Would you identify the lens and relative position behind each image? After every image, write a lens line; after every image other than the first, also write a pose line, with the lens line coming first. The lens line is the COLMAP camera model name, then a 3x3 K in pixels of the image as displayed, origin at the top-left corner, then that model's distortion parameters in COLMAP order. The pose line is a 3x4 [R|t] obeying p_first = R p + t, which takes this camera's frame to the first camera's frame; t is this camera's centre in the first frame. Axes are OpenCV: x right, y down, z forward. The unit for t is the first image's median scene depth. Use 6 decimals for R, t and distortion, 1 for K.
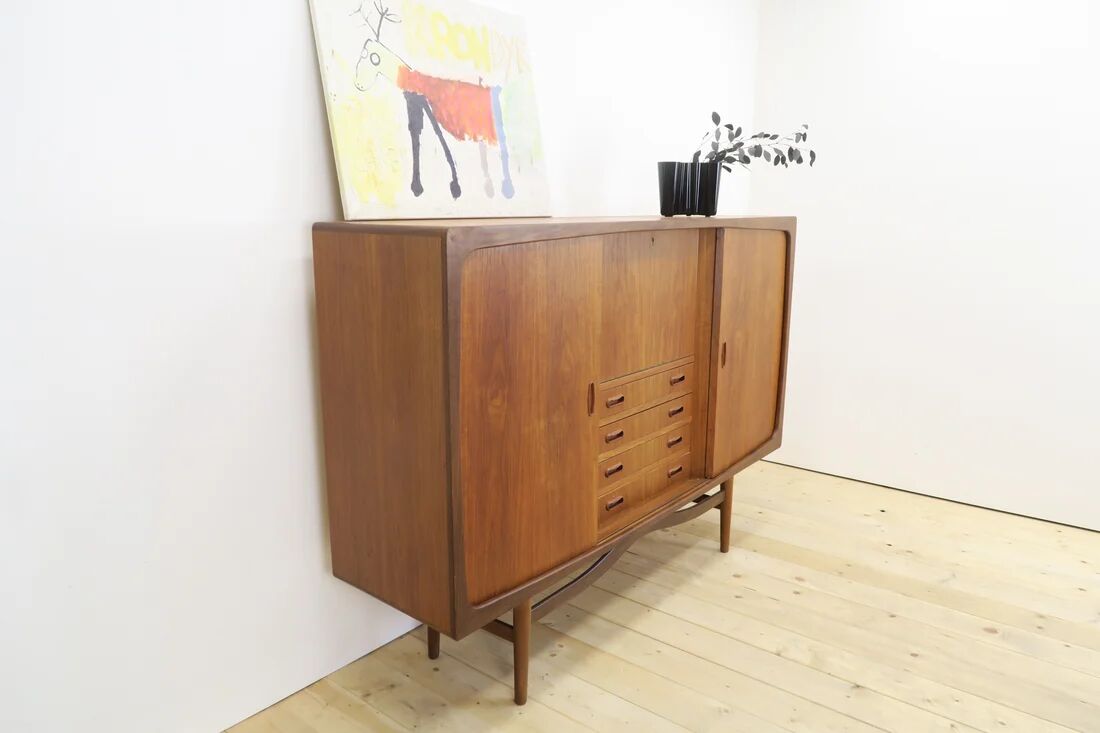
lens RADIAL K [[756.5, 0, 550.0], [0, 756.5, 366.5], [0, 0, 1]] dist [-0.028709, 0.006783]
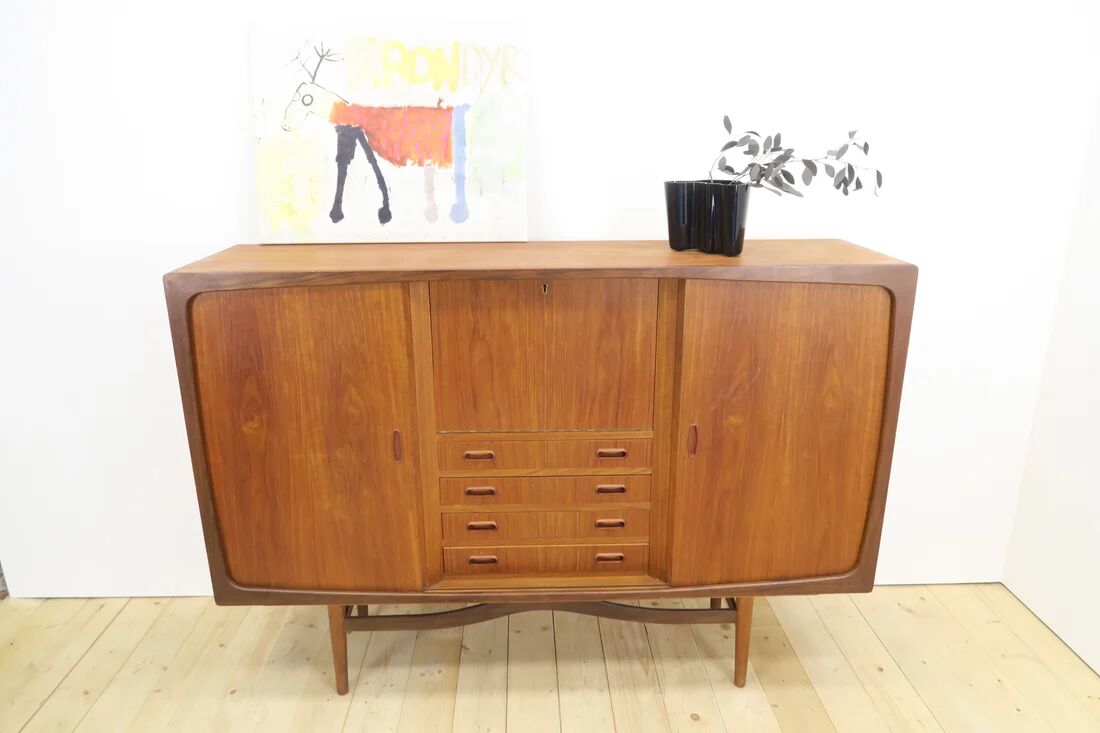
lens RADIAL K [[756.5, 0, 550.0], [0, 756.5, 366.5], [0, 0, 1]] dist [-0.028709, 0.006783]
pose [[0.654525, 0.218072, -0.723907, 0.780177], [-0.152990, 0.975892, 0.155654, -0.215353], [0.740399, 0.008871, 0.672109, 0.444066]]
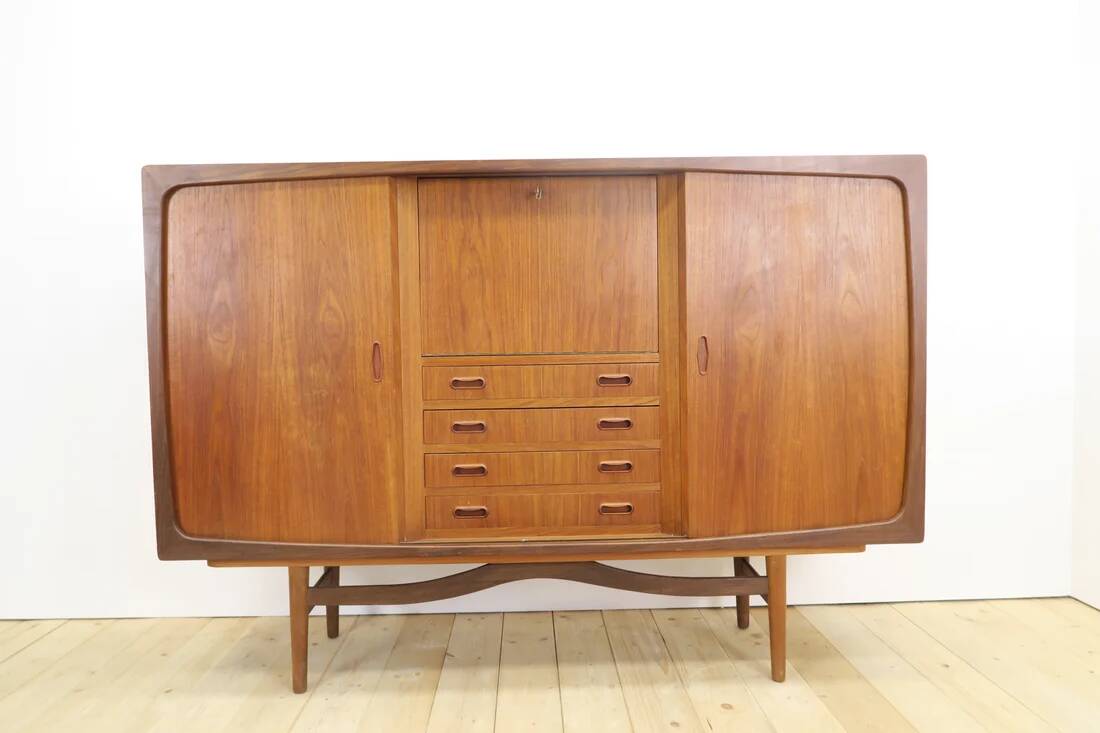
lens RADIAL K [[756.5, 0, 550.0], [0, 756.5, 366.5], [0, 0, 1]] dist [-0.028709, 0.006783]
pose [[0.649093, 0.021496, -0.760405, 0.772461], [-0.142685, 0.985300, -0.093944, 0.092548], [0.747208, 0.169477, 0.642618, 0.529087]]
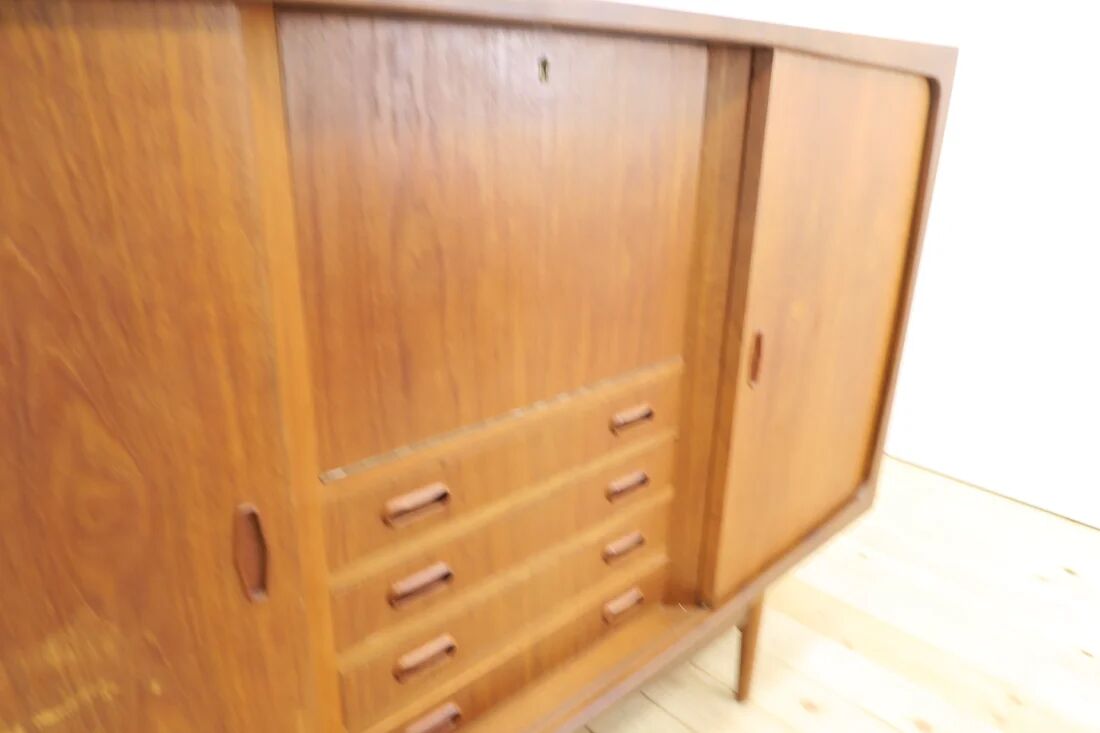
lens RADIAL K [[756.5, 0, 550.0], [0, 756.5, 366.5], [0, 0, 1]] dist [-0.028709, 0.006783]
pose [[0.990563, 0.063096, -0.121674, 0.192744], [-0.045606, 0.988884, 0.141523, -0.078752], [0.129251, -0.134639, 0.982429, 0.643862]]
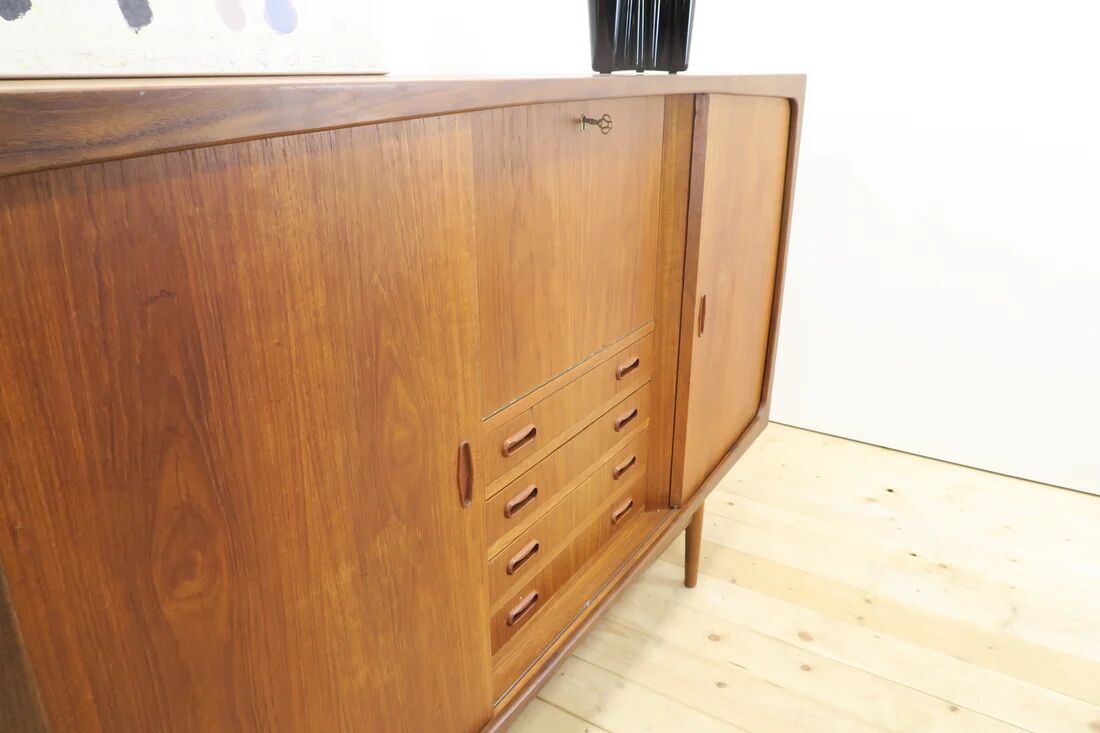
lens RADIAL K [[756.5, 0, 550.0], [0, 756.5, 366.5], [0, 0, 1]] dist [-0.028709, 0.006783]
pose [[0.993608, -0.044989, 0.103536, 0.055224], [0.027677, 0.986247, 0.162946, -0.088767], [-0.109443, -0.159039, 0.981187, 0.490474]]
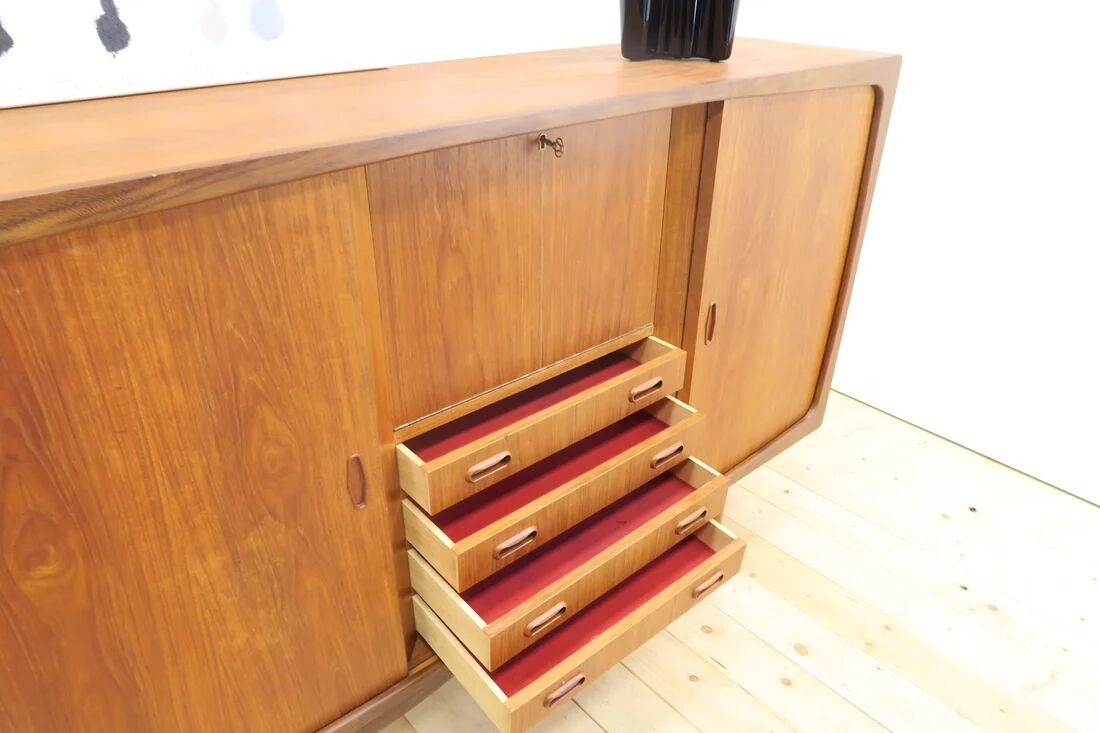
lens RADIAL K [[756.5, 0, 550.0], [0, 756.5, 366.5], [0, 0, 1]] dist [-0.028709, 0.006783]
pose [[0.985227, 0.090187, -0.145580, 0.228831], [-0.043180, 0.953451, 0.298439, -0.174972], [0.165719, -0.287744, 0.943261, 0.501099]]
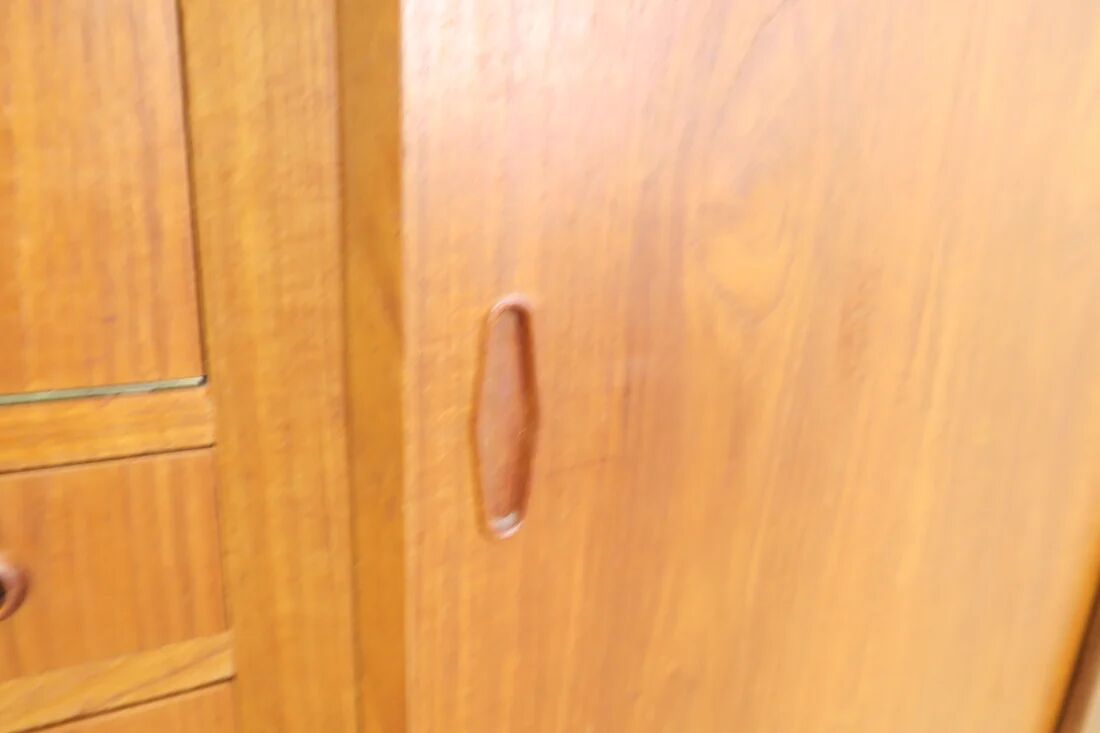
lens RADIAL K [[756.5, 0, 550.0], [0, 756.5, 366.5], [0, 0, 1]] dist [-0.028709, 0.006783]
pose [[0.922662, 0.130695, -0.362785, 0.318221], [-0.115379, 0.991279, 0.063672, -0.035725], [0.367943, -0.016890, 0.929695, 1.051300]]
